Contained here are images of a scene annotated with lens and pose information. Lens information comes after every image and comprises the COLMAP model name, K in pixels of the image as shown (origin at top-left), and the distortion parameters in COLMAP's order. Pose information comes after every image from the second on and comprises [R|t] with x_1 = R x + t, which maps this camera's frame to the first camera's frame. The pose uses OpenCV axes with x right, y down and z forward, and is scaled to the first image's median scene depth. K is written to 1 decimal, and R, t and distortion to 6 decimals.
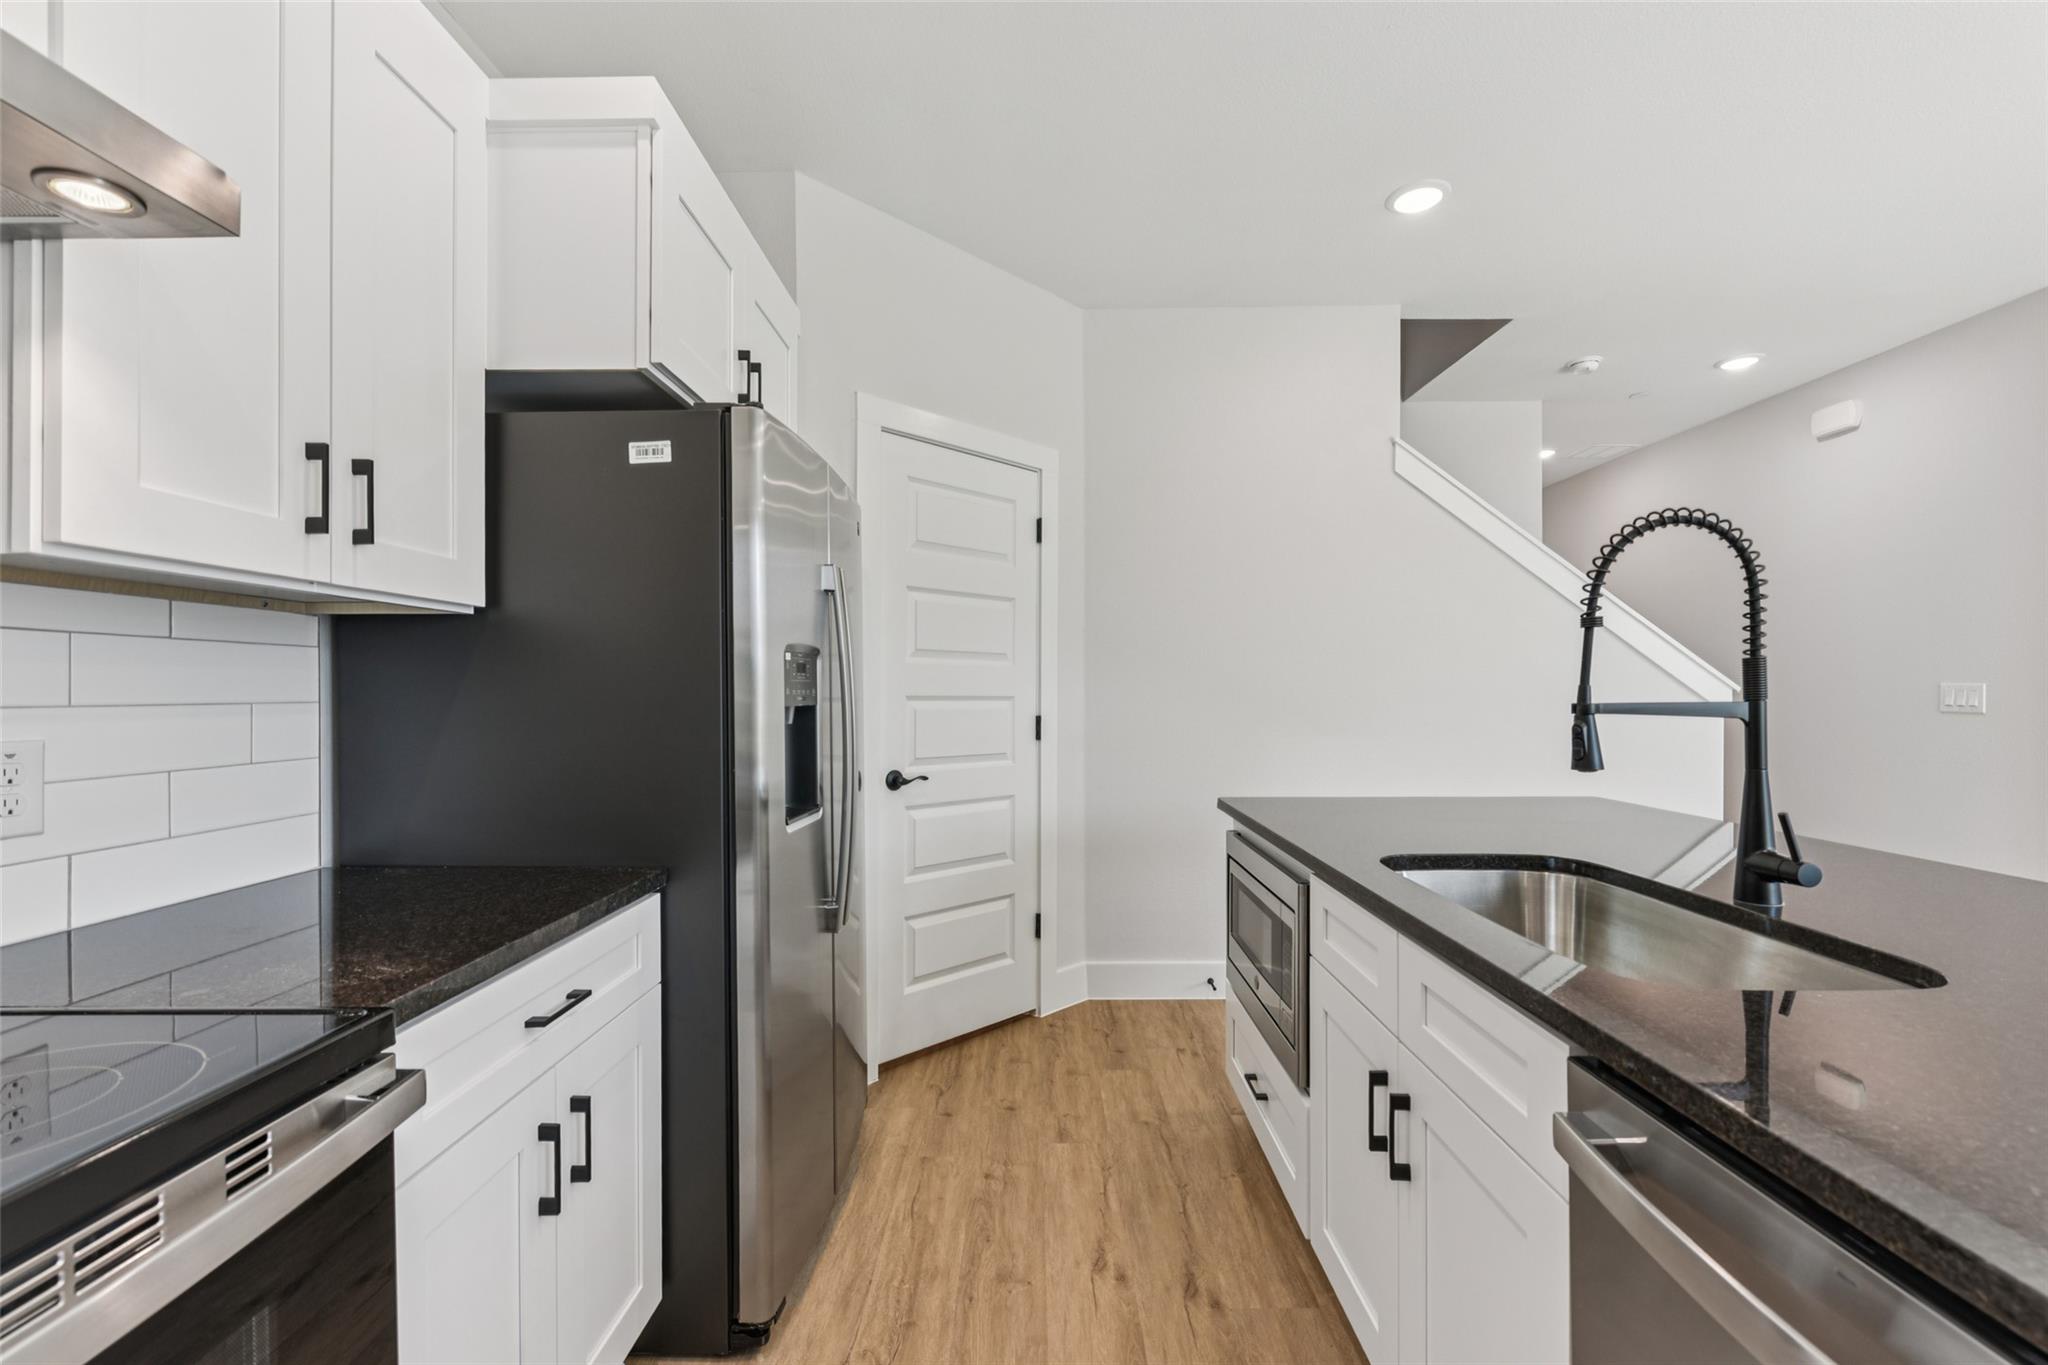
lens RADIAL K [[854.7, 0, 1031.3], [0, 854.7, 686.7], [0, 0, 1]] dist [0.037287, -0.029022]
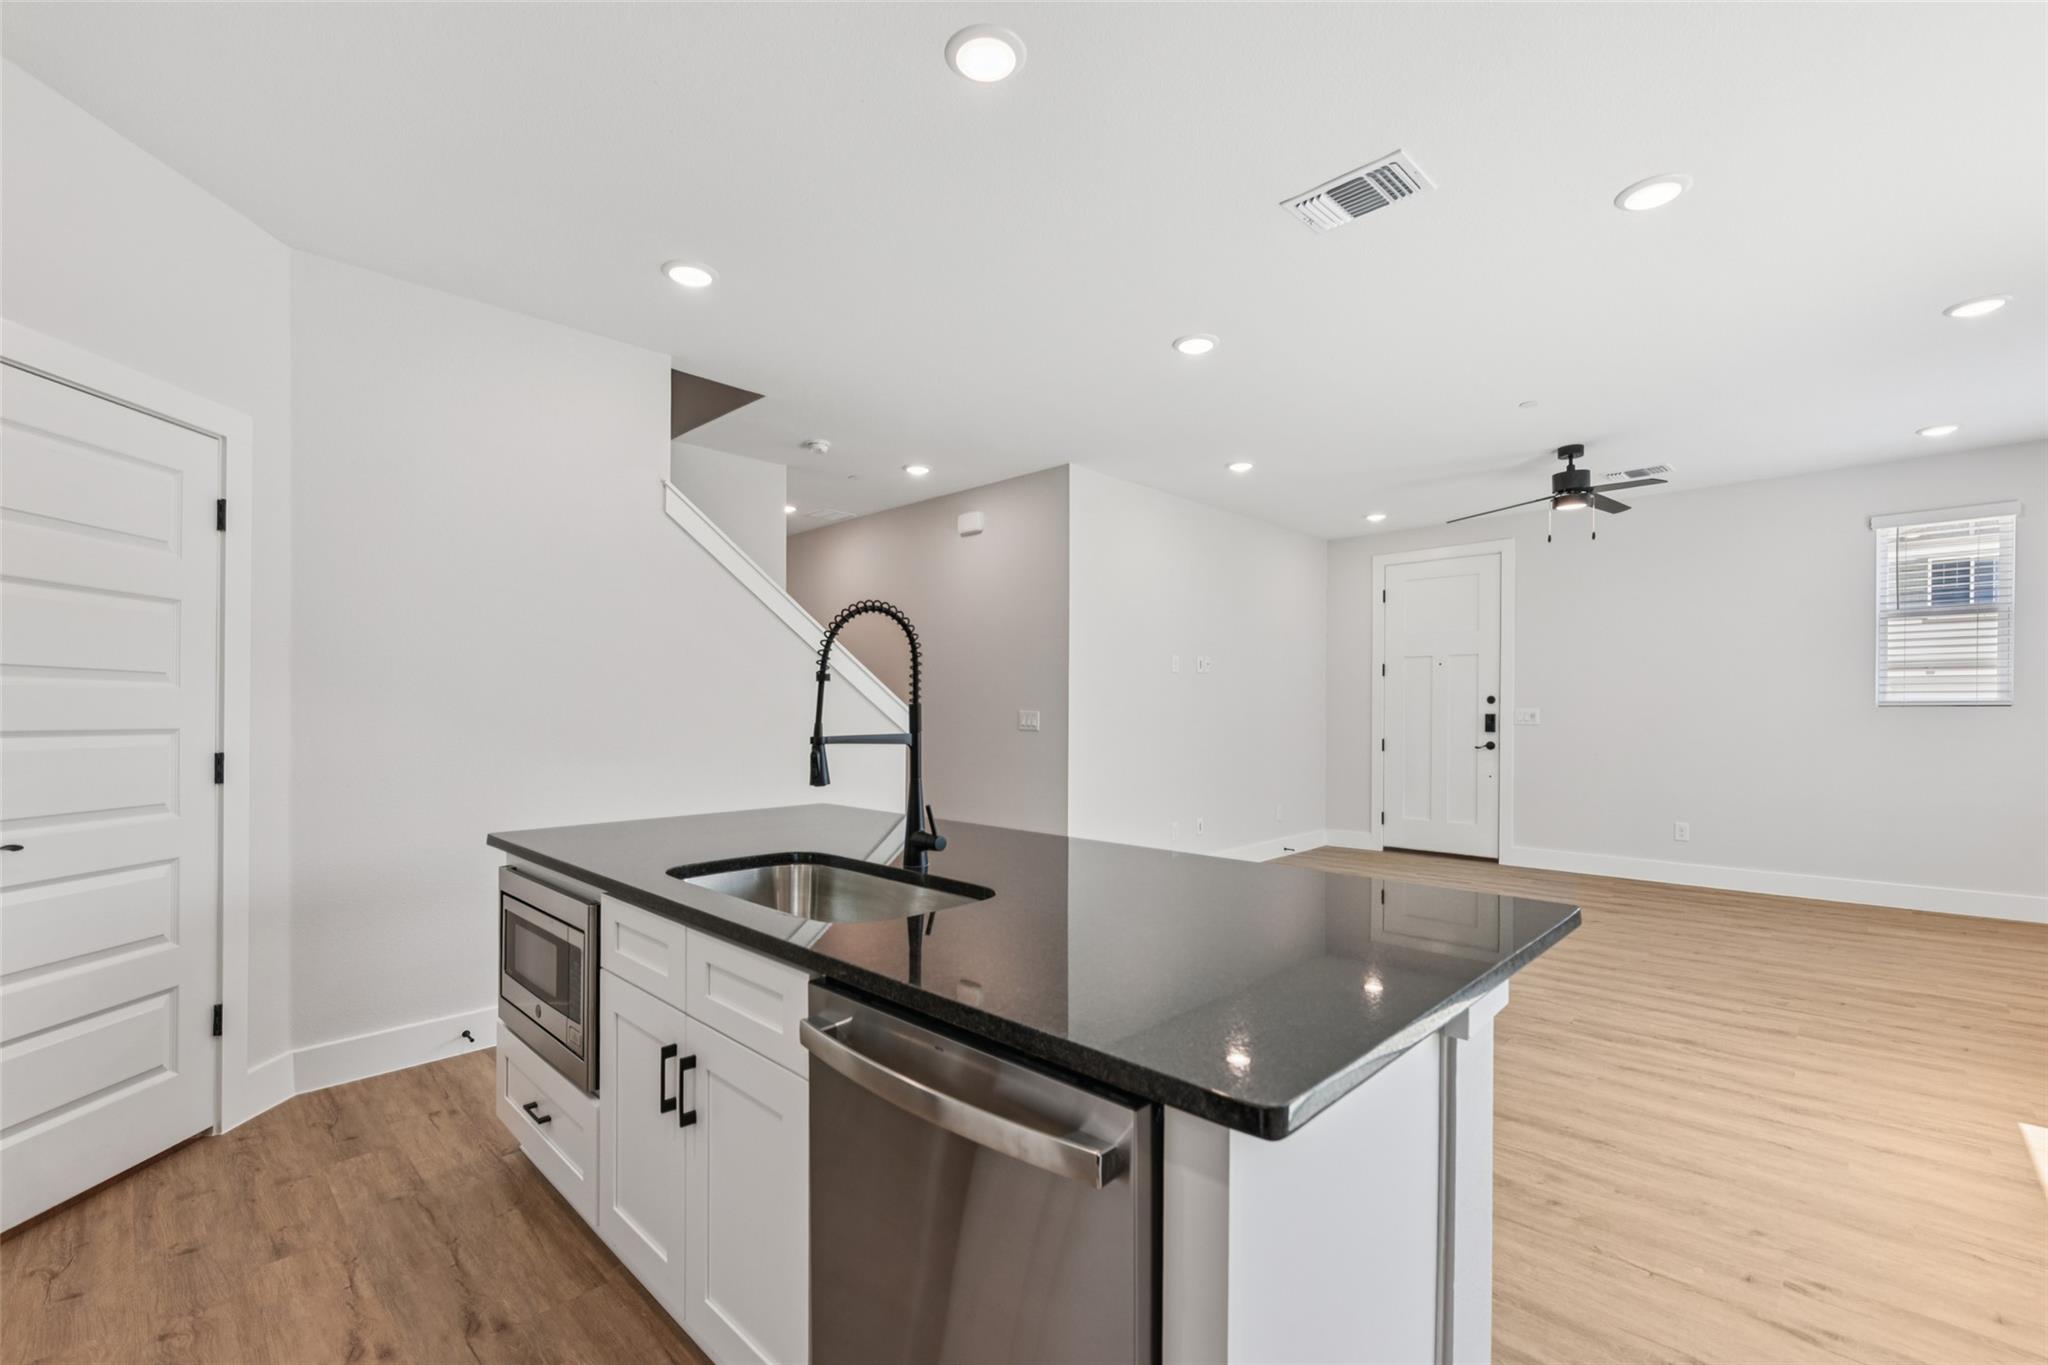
lens RADIAL K [[869.5, 0, 1026.6], [0, 869.5, 708.6], [0, 0, 1]] dist [-0.001905, -0.000071]
pose [[0.690983, 0.004226, 0.722858, -0.084835], [-0.007189, 0.999974, 0.001026, -0.018802], [-0.722835, -0.005906, 0.690995, -0.126304]]
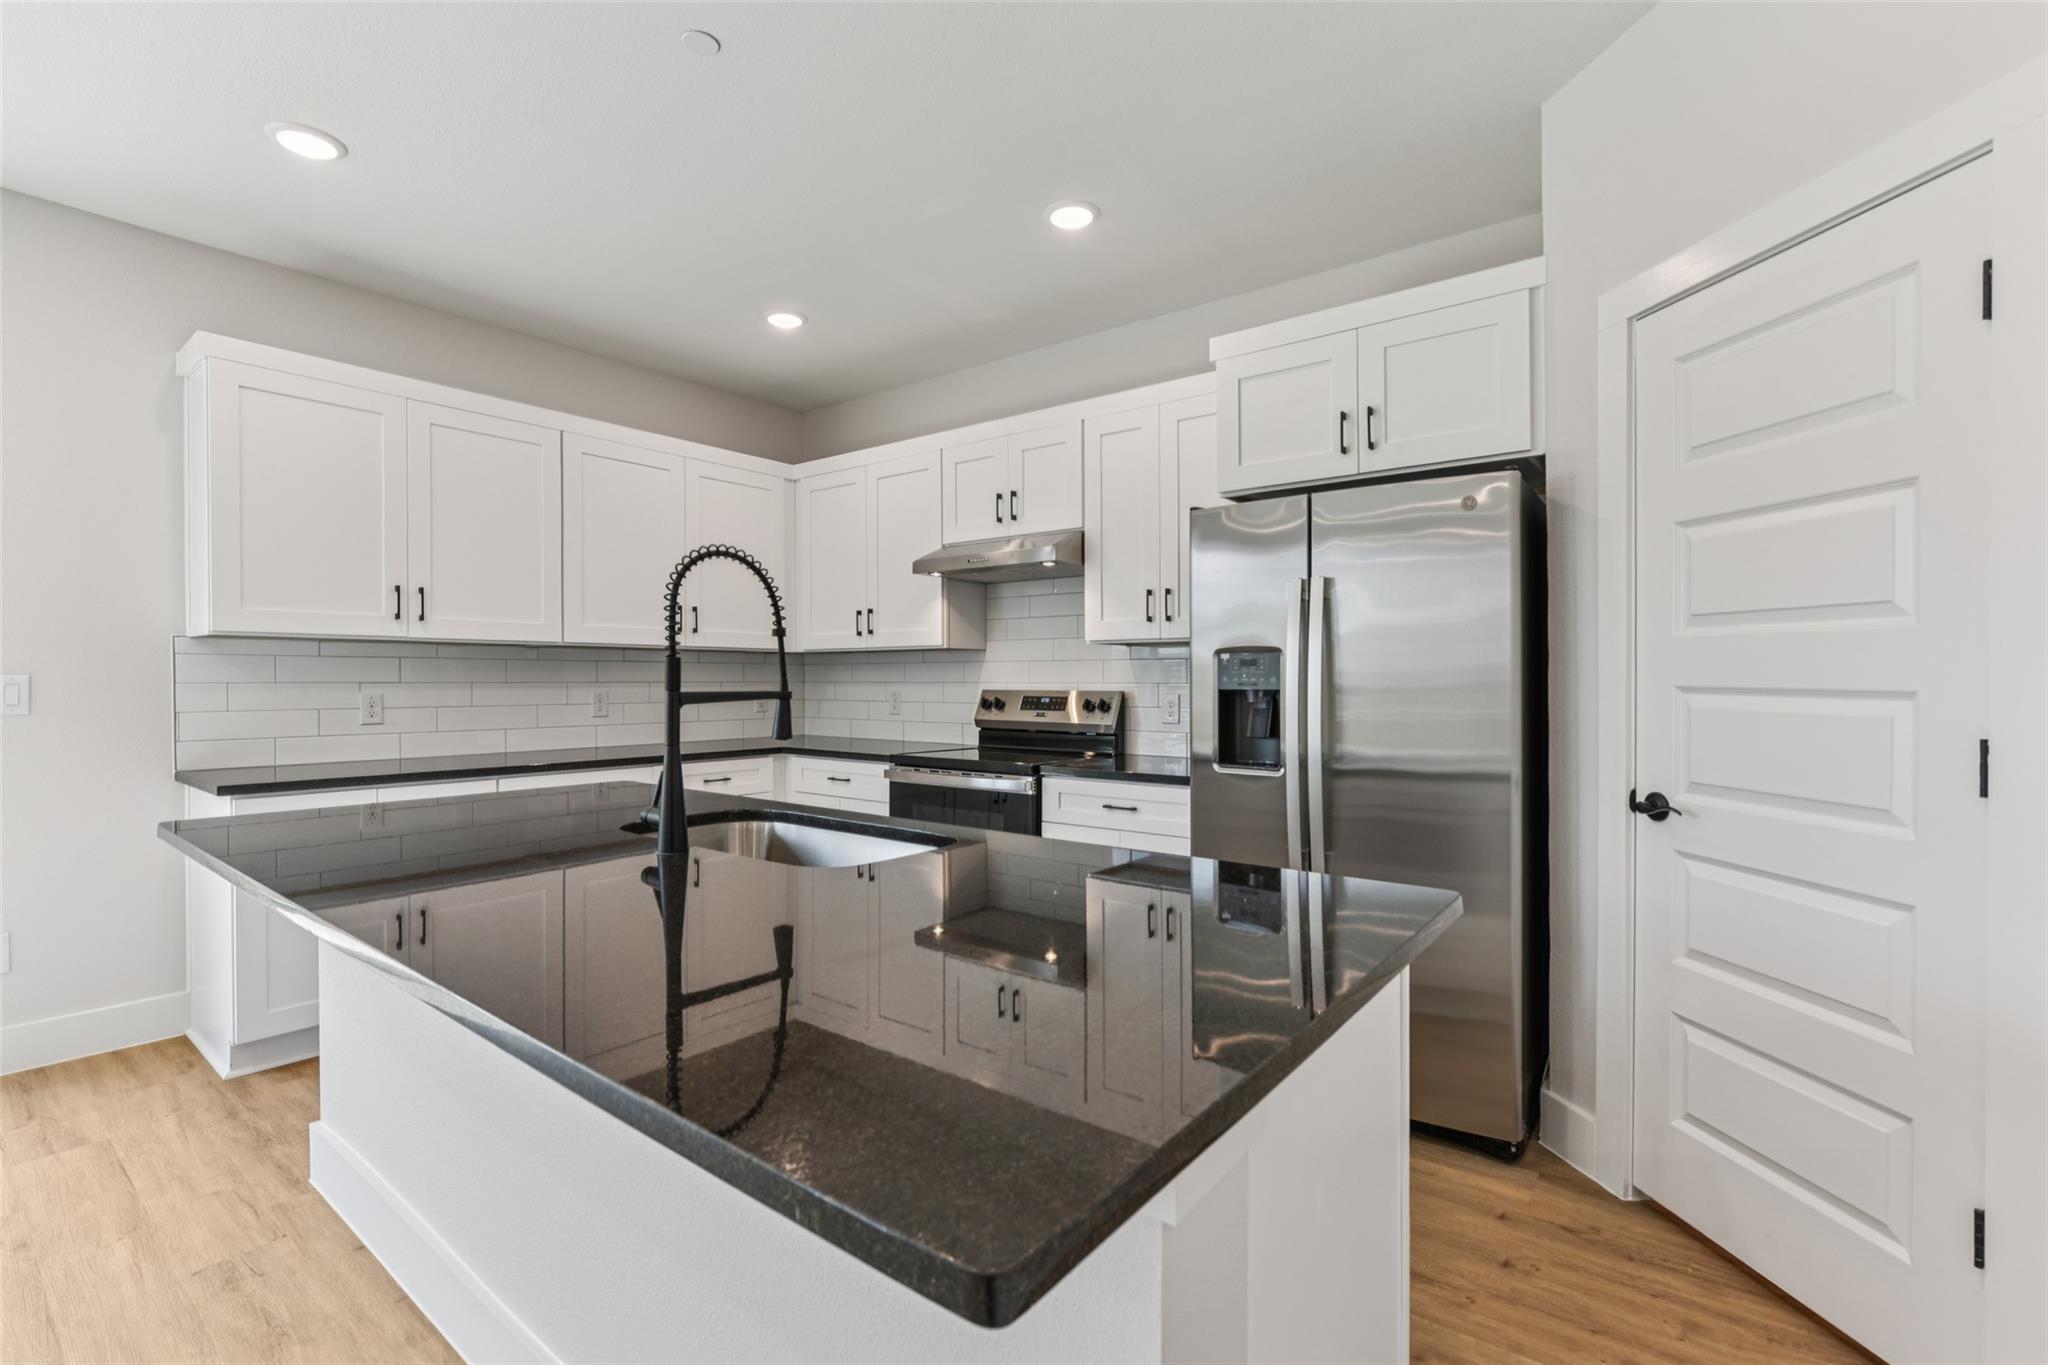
lens RADIAL K [[912.7, 0, 1017.5], [0, 912.7, 675.4], [0, 0, 1]] dist [0.000232, 0.000045]
pose [[-0.615612, -0.000869, -0.788049, 0.996539], [0.005614, 0.999969, -0.005488, 0.004025], [0.788029, -0.007803, -0.615588, 1.390739]]
